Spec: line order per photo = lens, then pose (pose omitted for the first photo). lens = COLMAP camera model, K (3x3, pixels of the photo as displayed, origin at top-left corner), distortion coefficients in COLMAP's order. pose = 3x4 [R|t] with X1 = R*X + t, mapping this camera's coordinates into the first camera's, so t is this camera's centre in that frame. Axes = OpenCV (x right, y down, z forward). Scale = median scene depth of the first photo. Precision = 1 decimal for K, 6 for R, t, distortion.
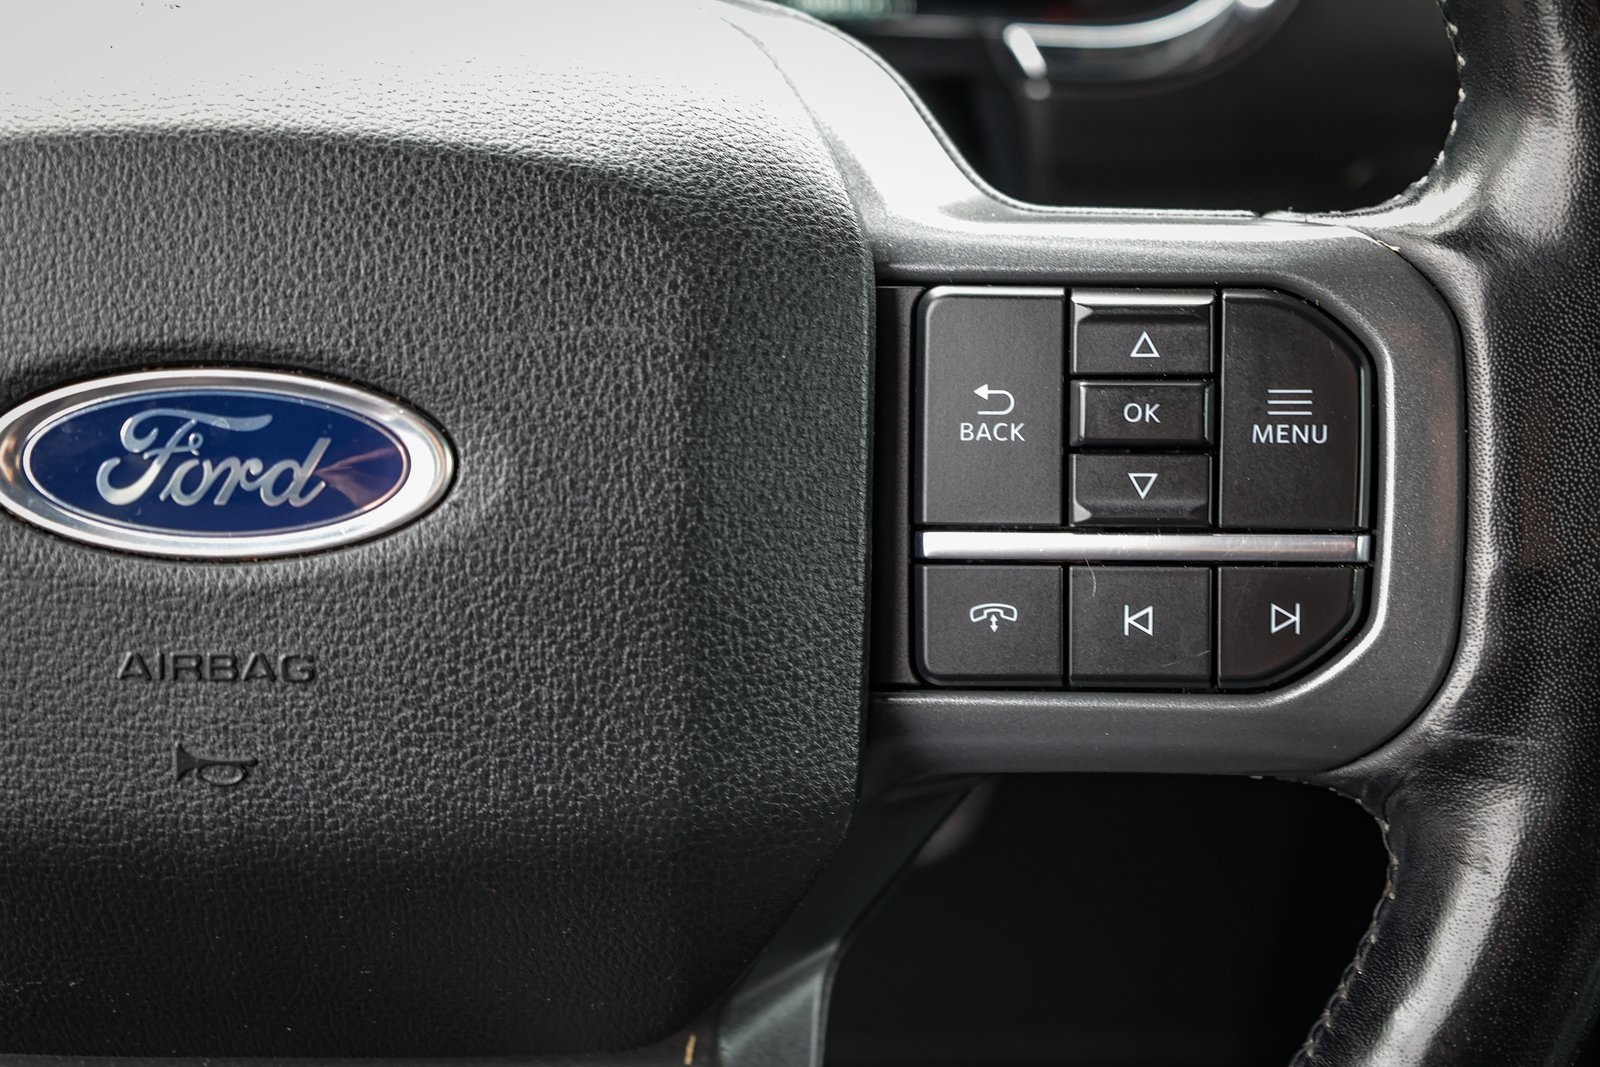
lens RADIAL K [[2903.3, 0, 800.6], [0, 2903.3, 533.6], [0, 0, 1]] dist [-0.010682, 0.000000]
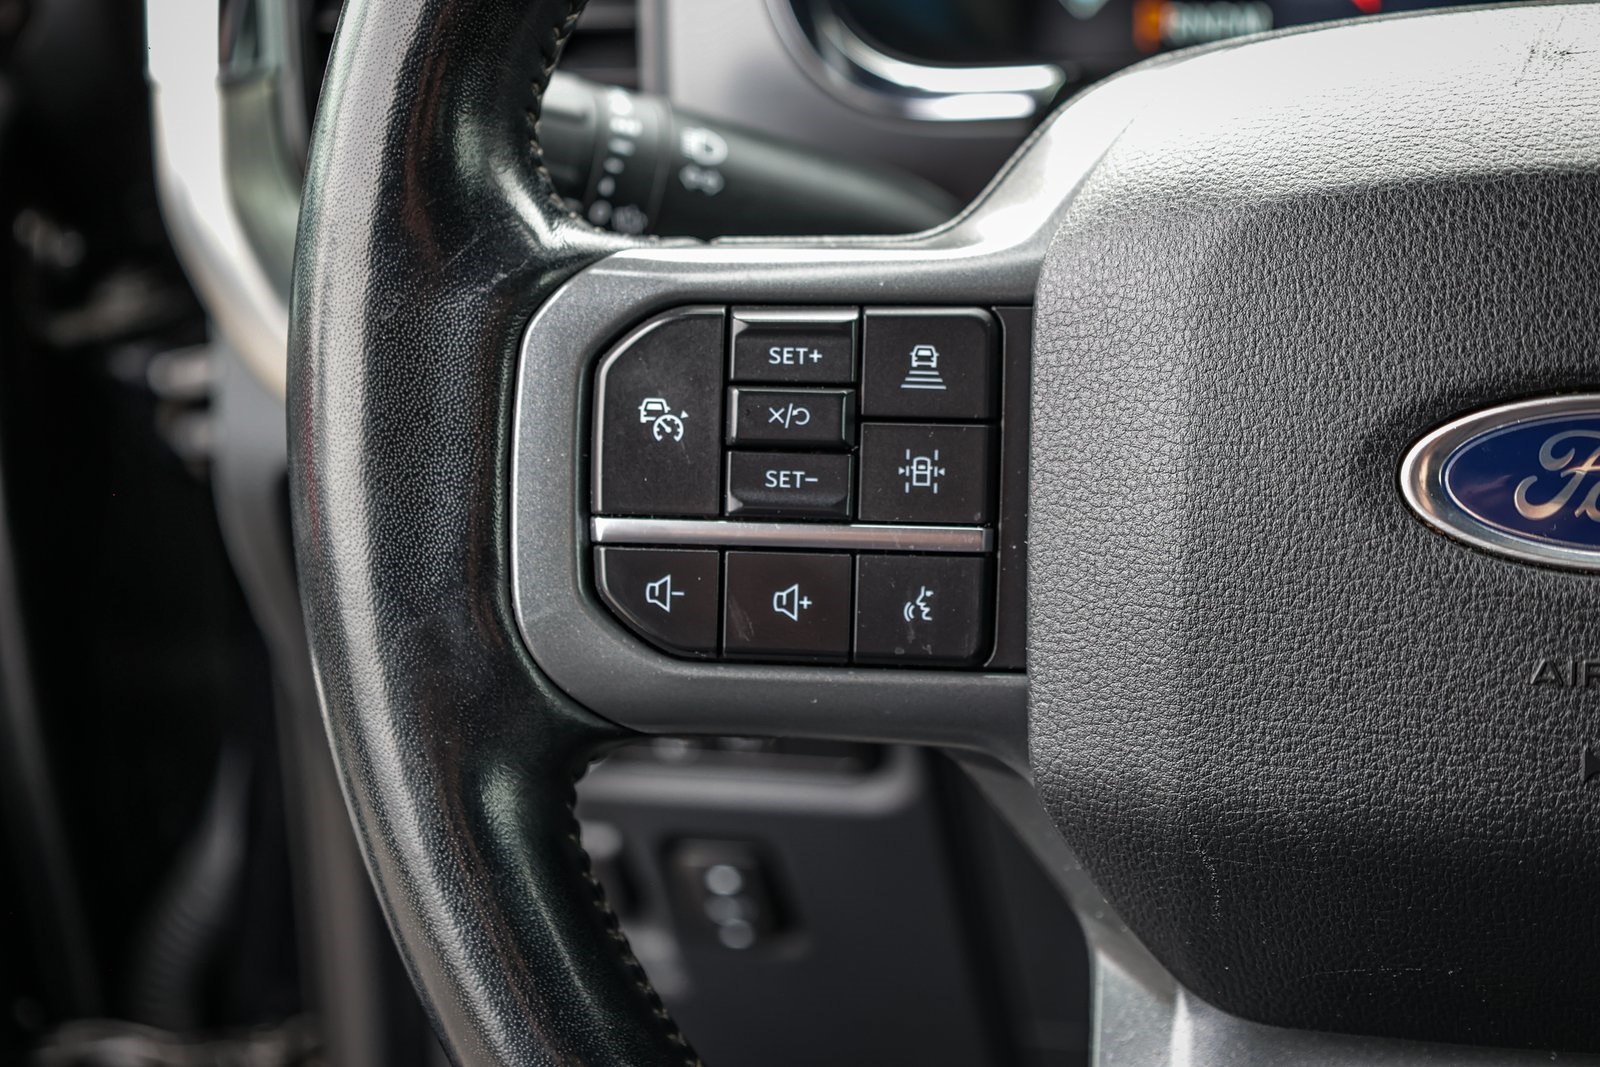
lens RADIAL K [[2850.7, 0, 799.7], [0, 2850.7, 533.5], [0, 0, 1]] dist [-0.016321, 0.000000]
pose [[0.962781, 0.017006, -0.269748, -0.212630], [-0.023016, 0.999552, -0.019132, 0.021094], [0.269302, 0.024628, 0.962741, -0.075374]]
